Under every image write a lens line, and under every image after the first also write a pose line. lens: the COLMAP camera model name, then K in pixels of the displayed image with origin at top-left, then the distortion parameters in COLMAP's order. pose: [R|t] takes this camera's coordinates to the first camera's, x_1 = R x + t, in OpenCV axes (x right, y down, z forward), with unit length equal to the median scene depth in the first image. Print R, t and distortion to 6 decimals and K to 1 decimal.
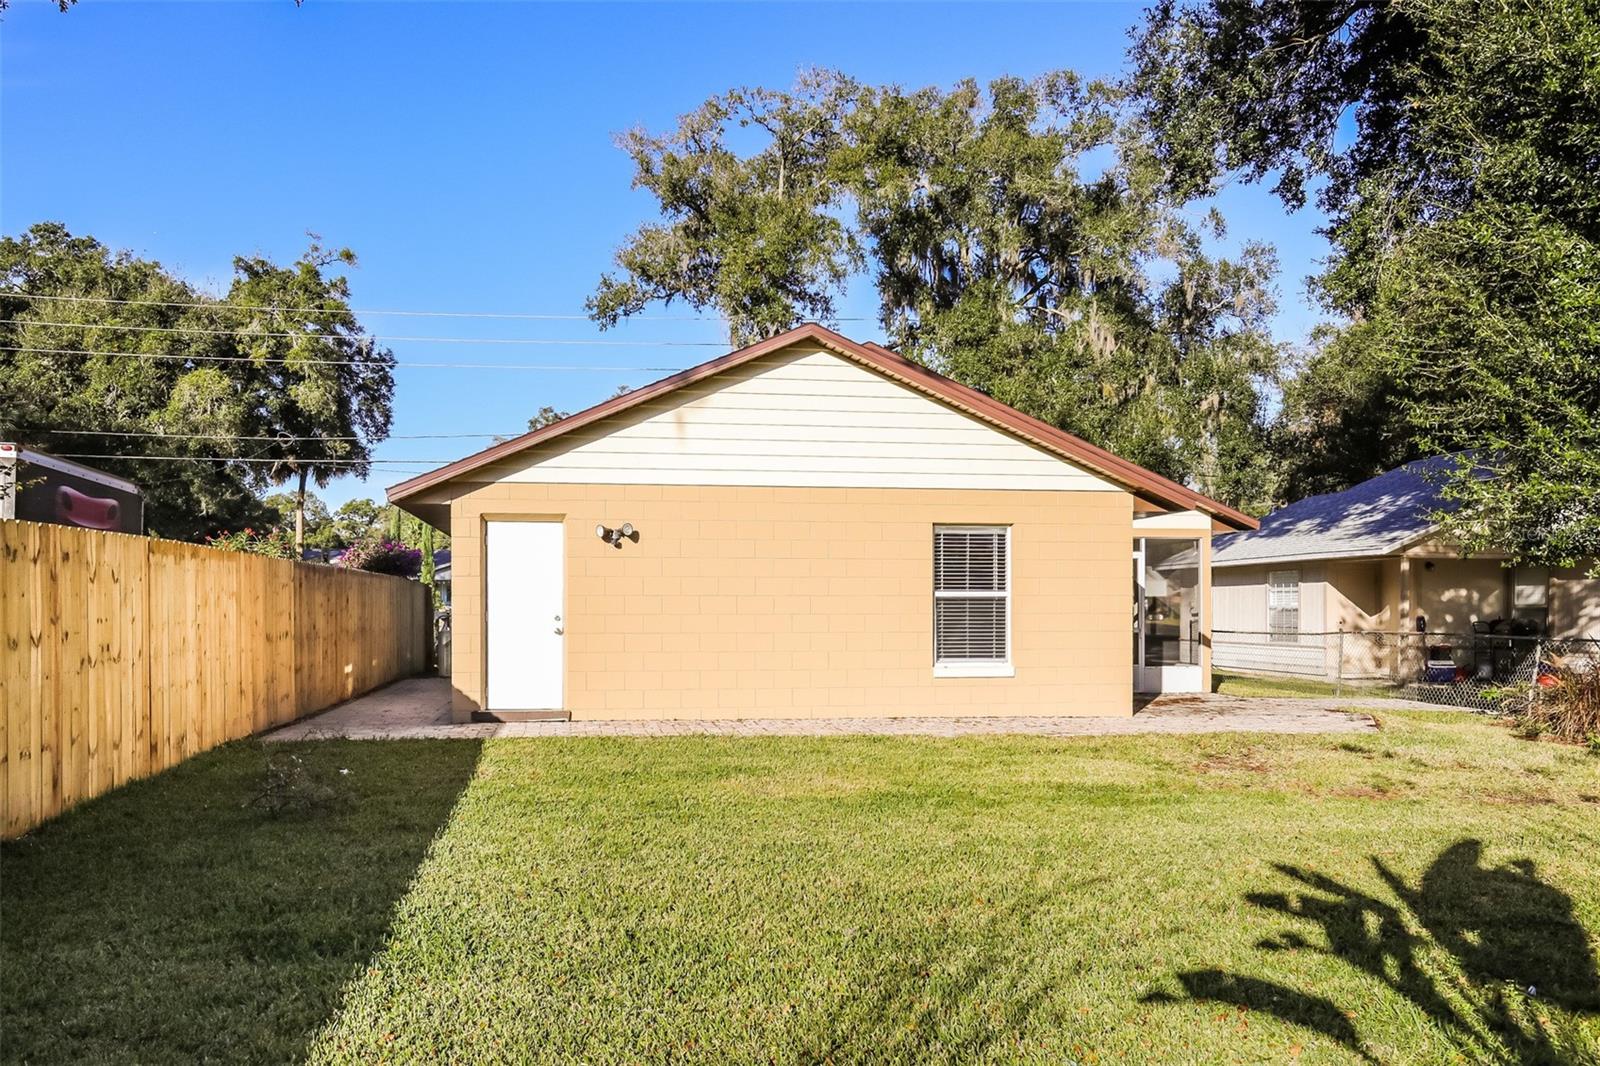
lens RADIAL K [[1312.5, 0, 800.0], [0, 1312.5, 533.0], [0, 0, 1]] dist [-0.005617, -0.001504]
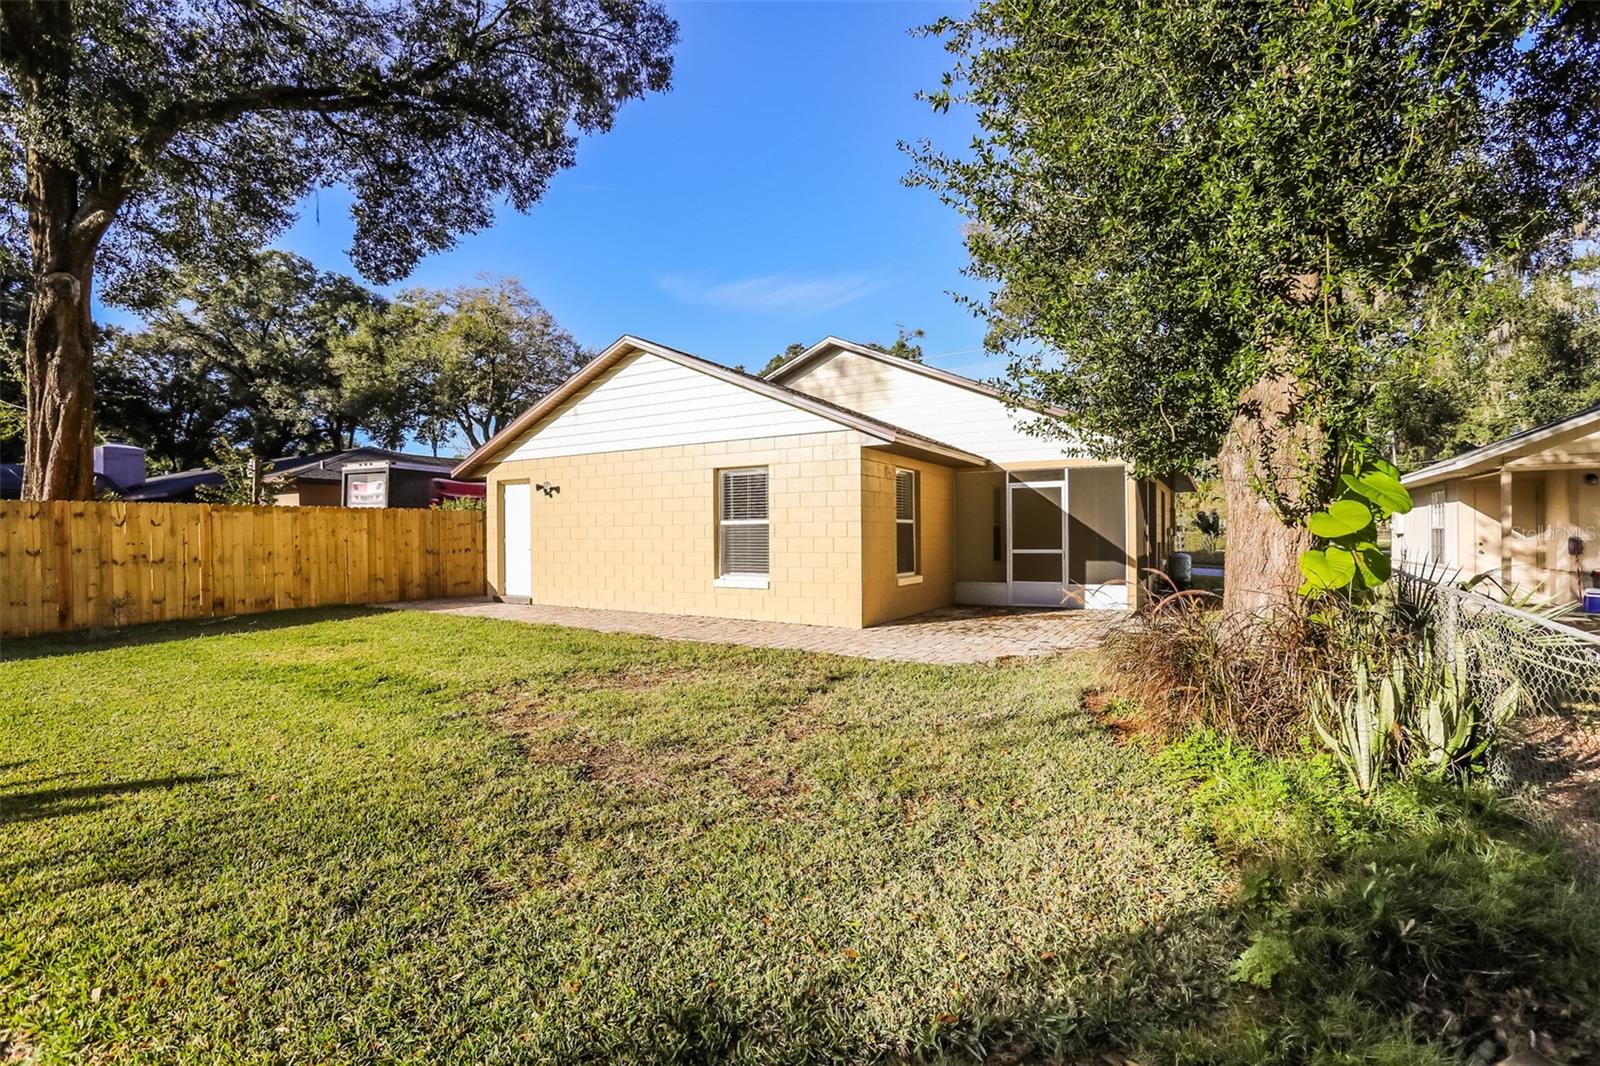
lens RADIAL K [[734.9, 0, 802.8], [0, 734.9, 530.9], [0, 0, 1]] dist [-0.063617, 0.027871]
pose [[0.755368, -0.007457, -0.655258, 0.636834], [0.045157, 0.998151, 0.040696, 0.028111], [0.653743, -0.060330, 0.754308, 0.499111]]
